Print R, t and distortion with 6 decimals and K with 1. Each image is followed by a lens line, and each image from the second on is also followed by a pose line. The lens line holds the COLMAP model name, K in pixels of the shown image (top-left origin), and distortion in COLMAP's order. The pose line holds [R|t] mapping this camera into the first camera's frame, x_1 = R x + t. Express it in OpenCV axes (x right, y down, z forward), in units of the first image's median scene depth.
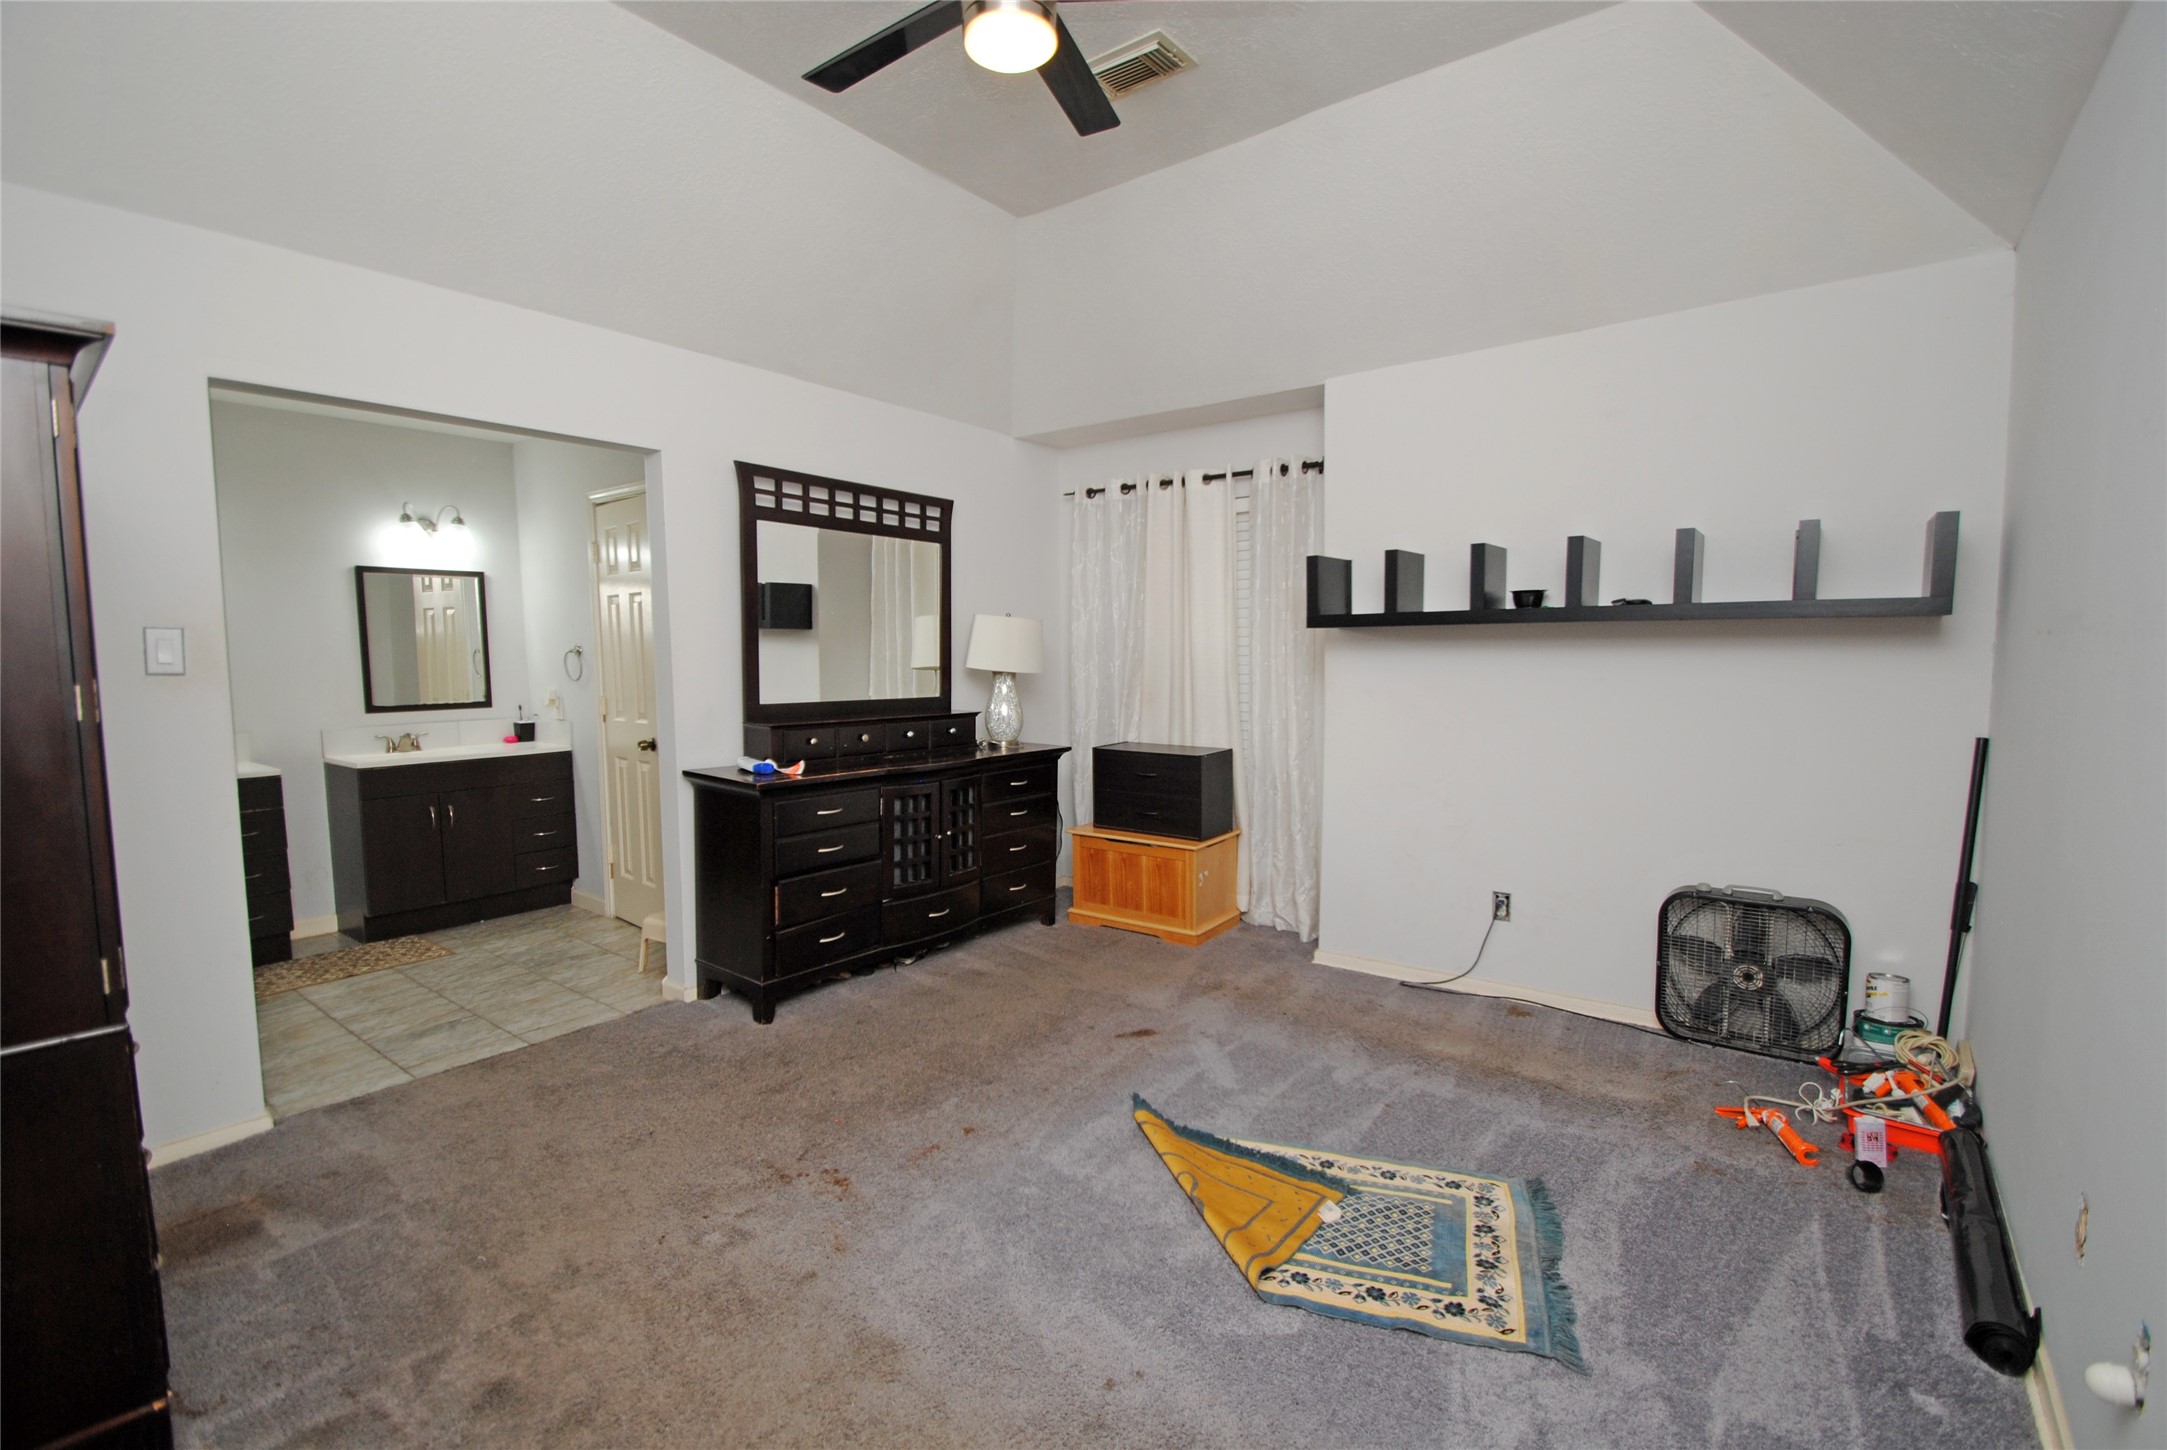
lens RADIAL K [[972.8, 0, 1086.2], [0, 972.8, 717.7], [0, 0, 1]] dist [-0.002504, -0.009130]
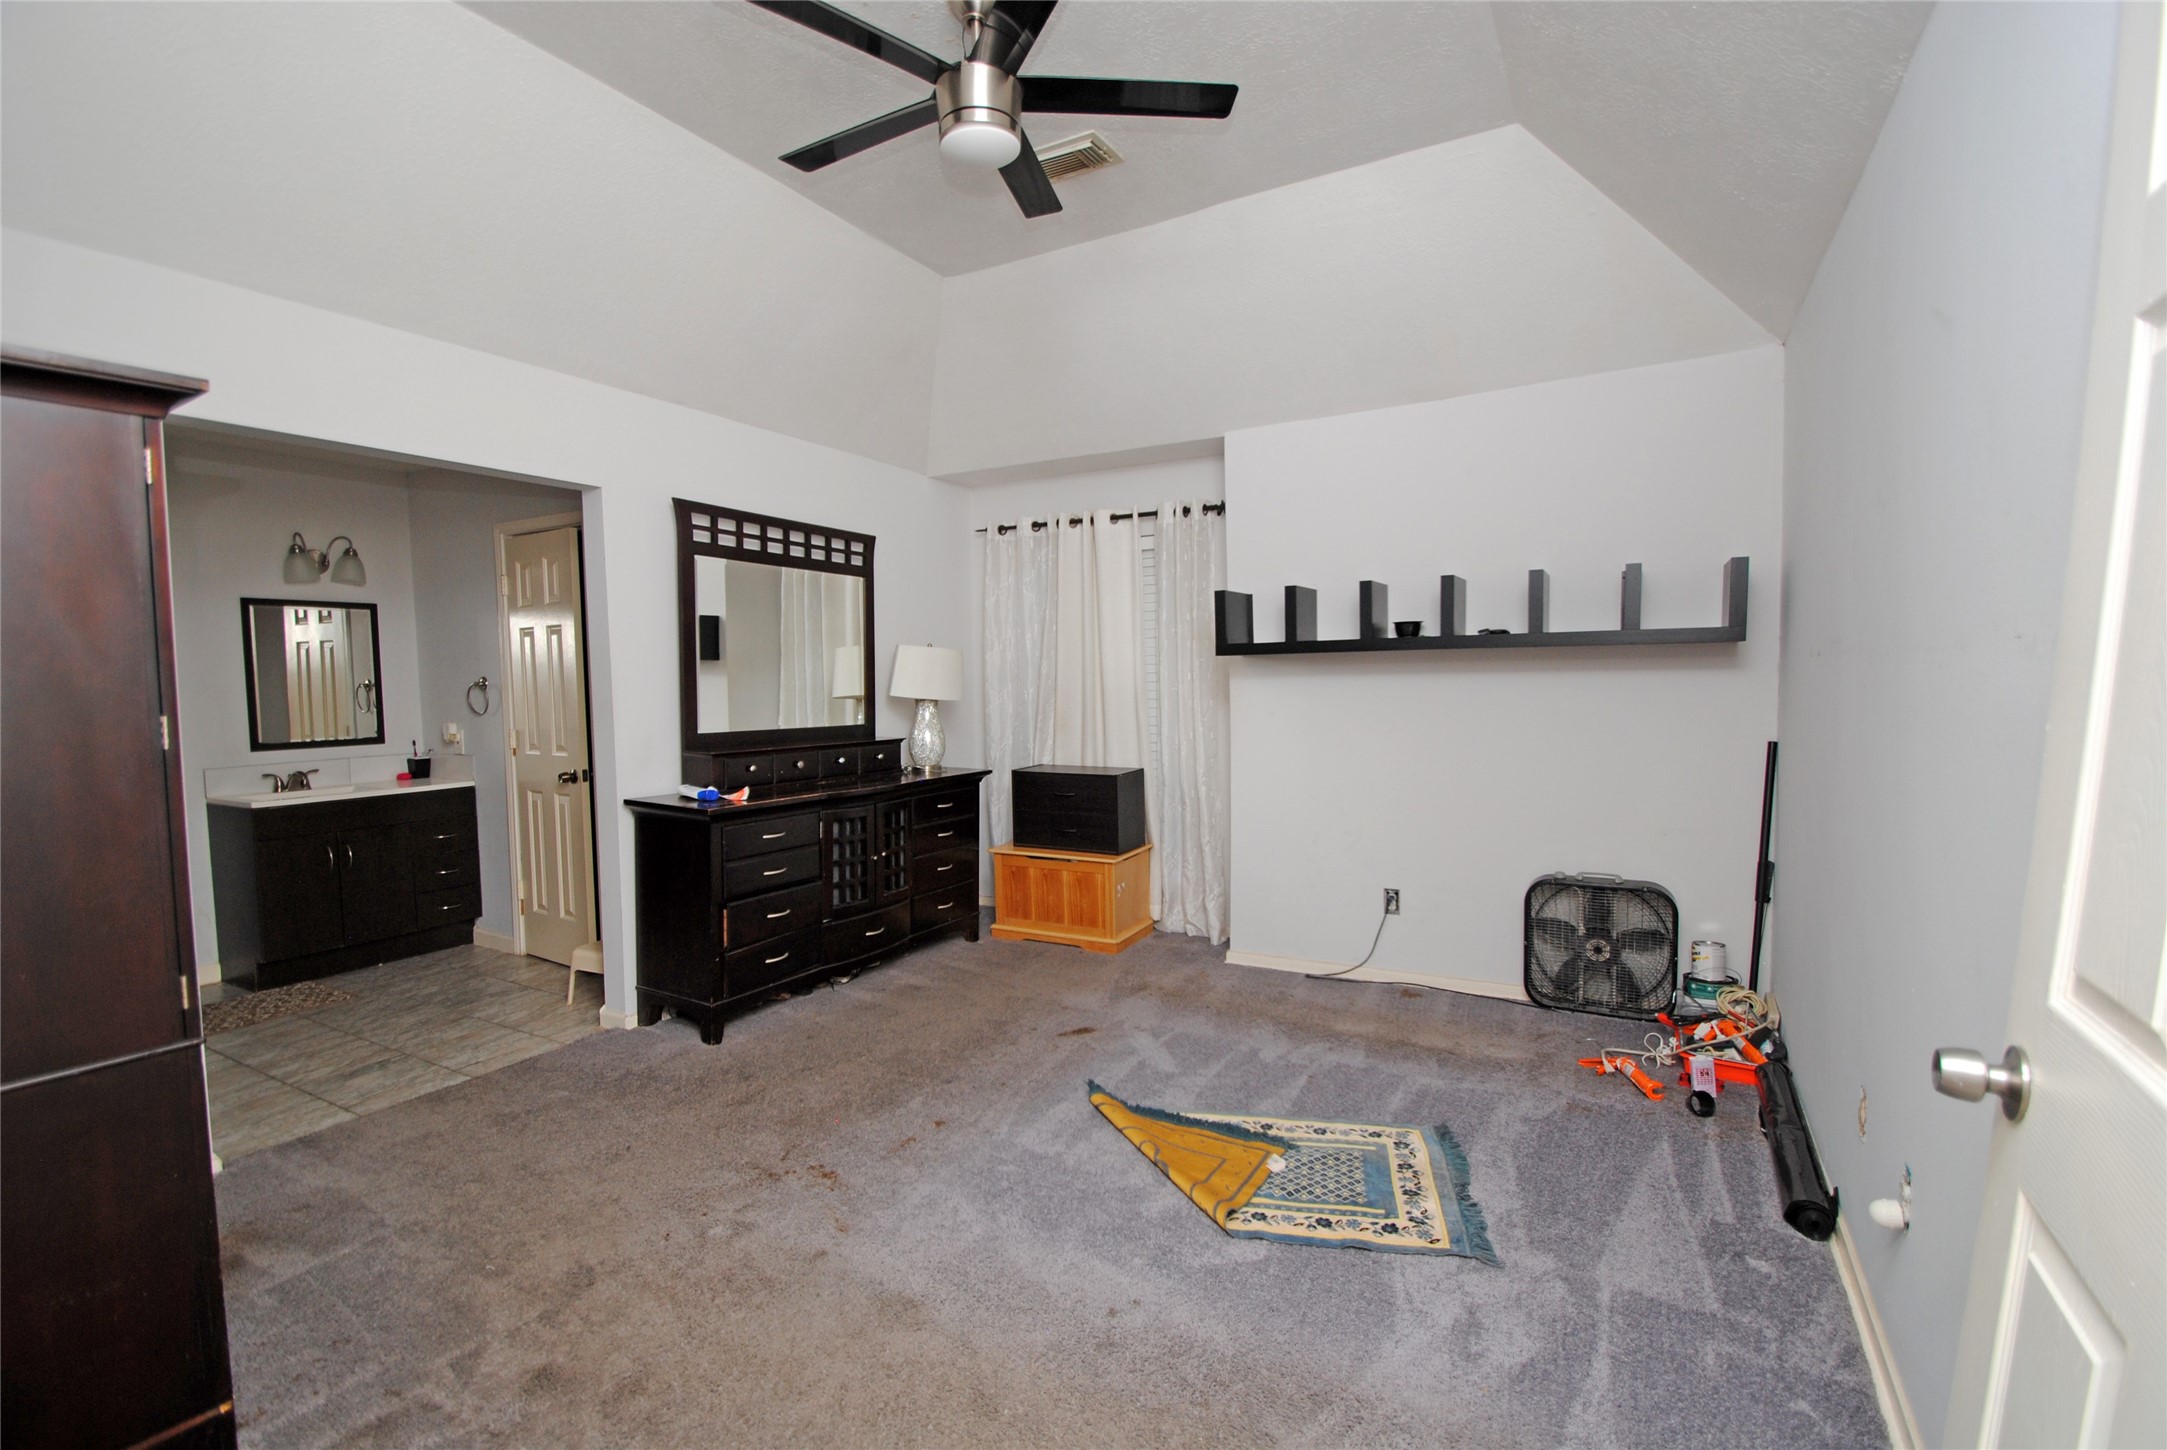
lens RADIAL K [[972.8, 0, 1084.9], [0, 972.8, 714.2], [0, 0, 1]] dist [-0.002504, -0.009130]
pose [[0.990961, -0.014735, 0.133339, -0.085378], [0.019159, 0.999306, -0.031956, 0.008466], [-0.132776, 0.034222, 0.990555, -0.090130]]
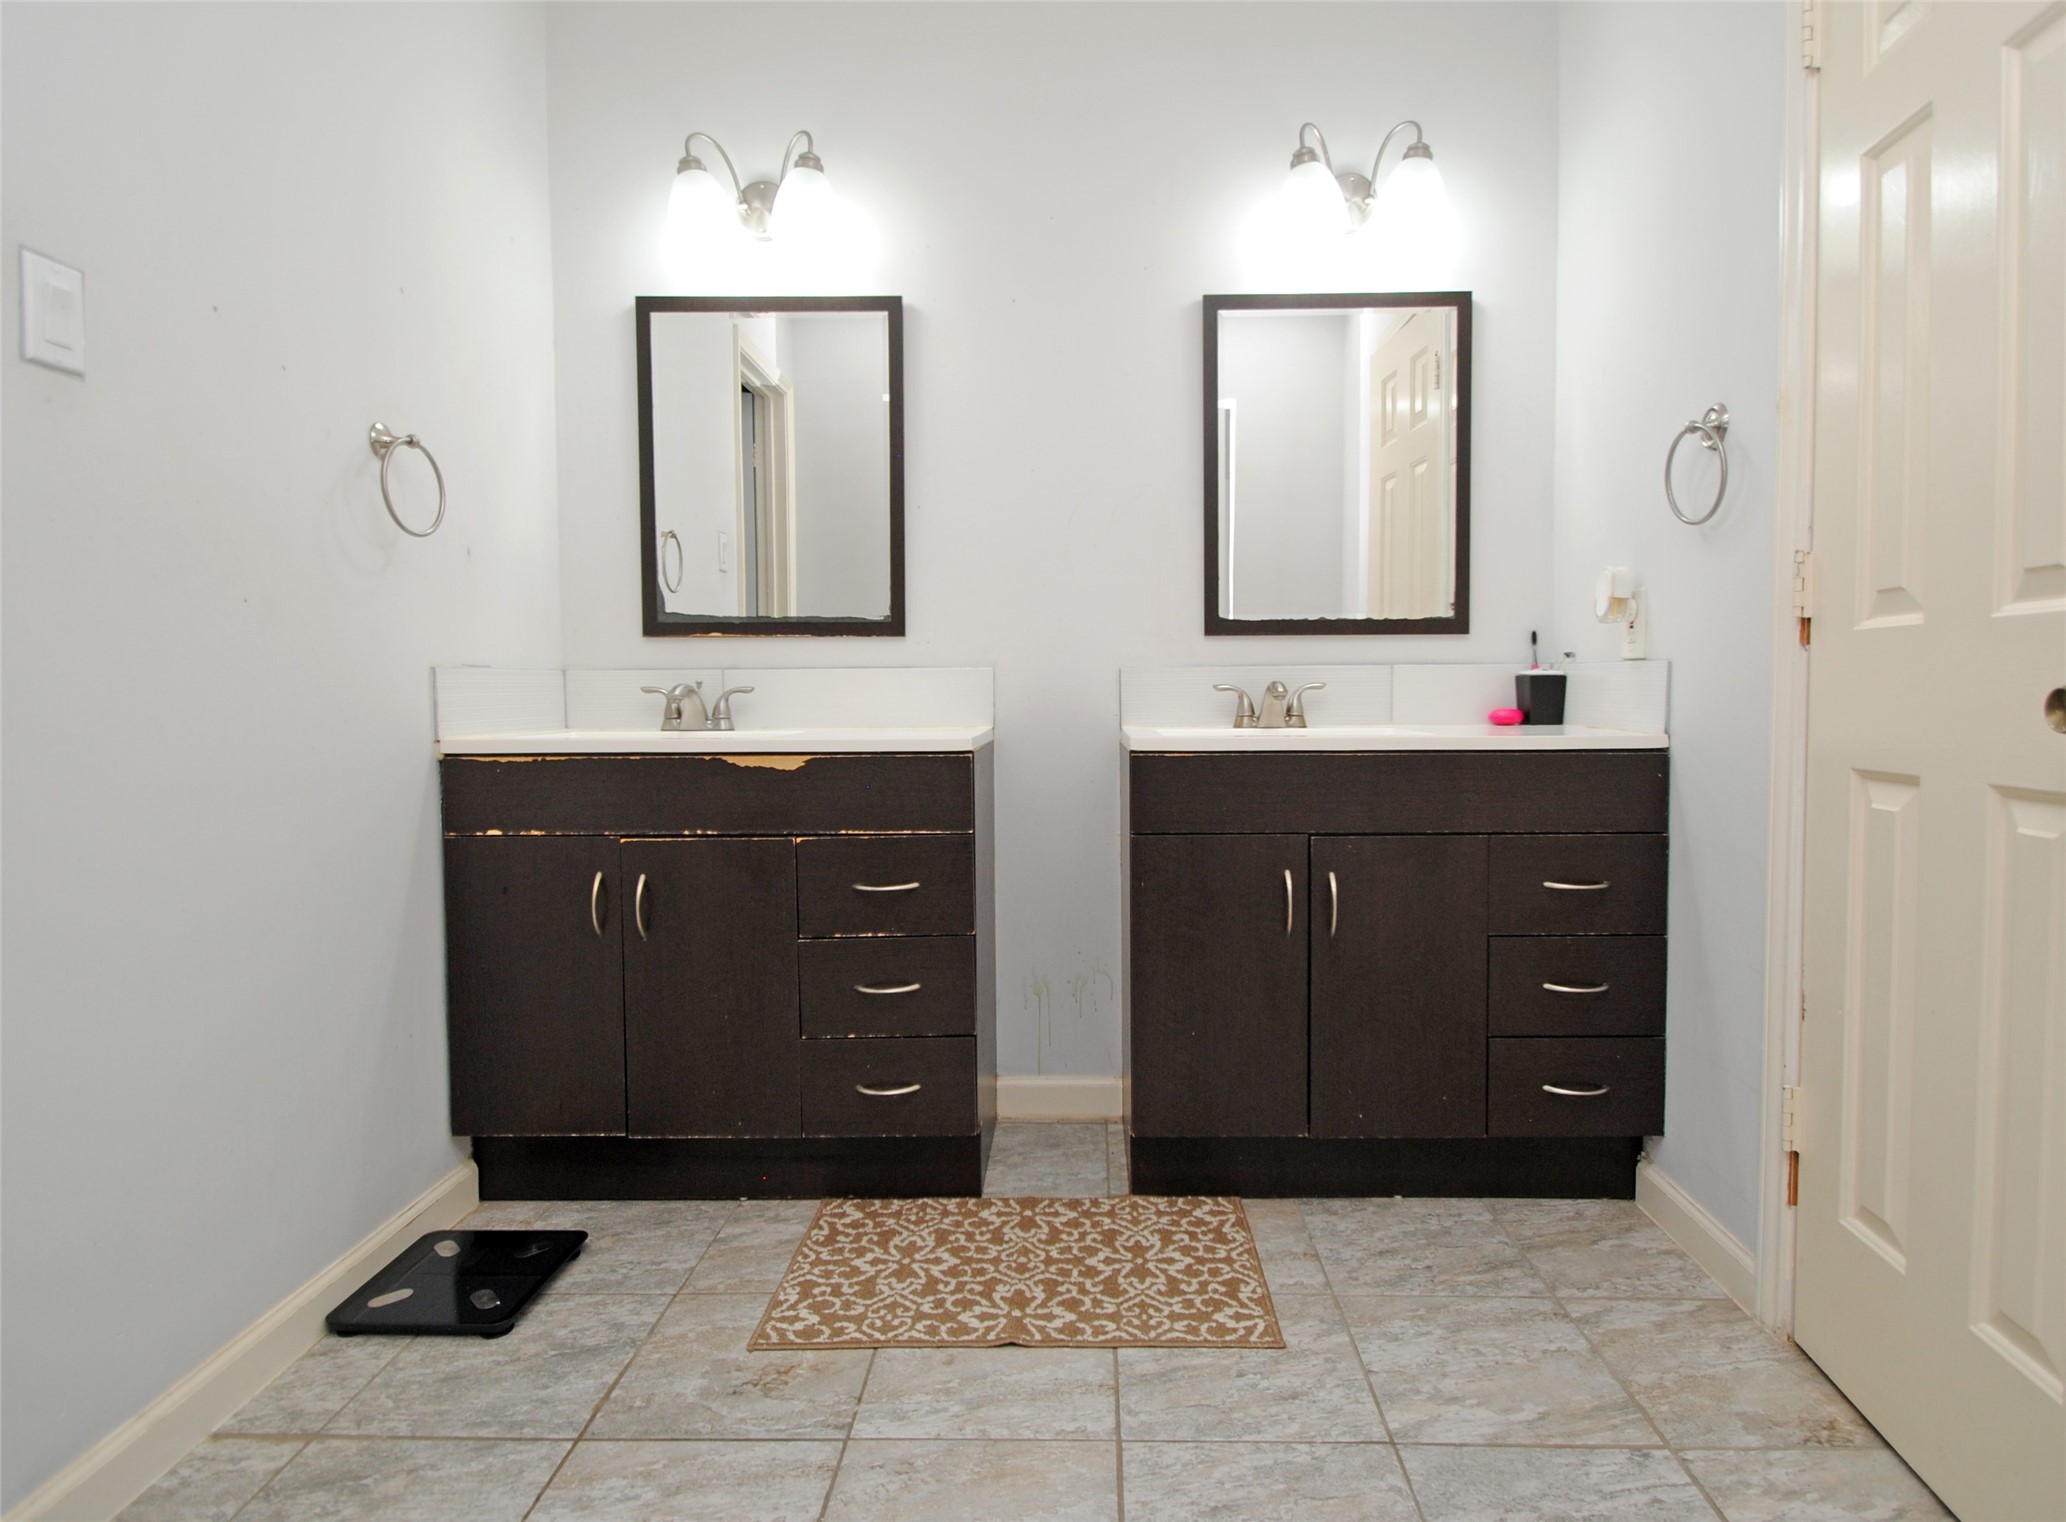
lens RADIAL K [[1222.8, 0, 1050.3], [0, 1222.8, 740.8], [0, 0, 1]] dist [0.006779, -0.000142]
pose [[0.609856, 0.050397, -0.790908, -0.562477], [-0.058758, 0.998105, 0.018292, 0.060335], [0.790331, 0.035317, 0.611661, 0.990683]]
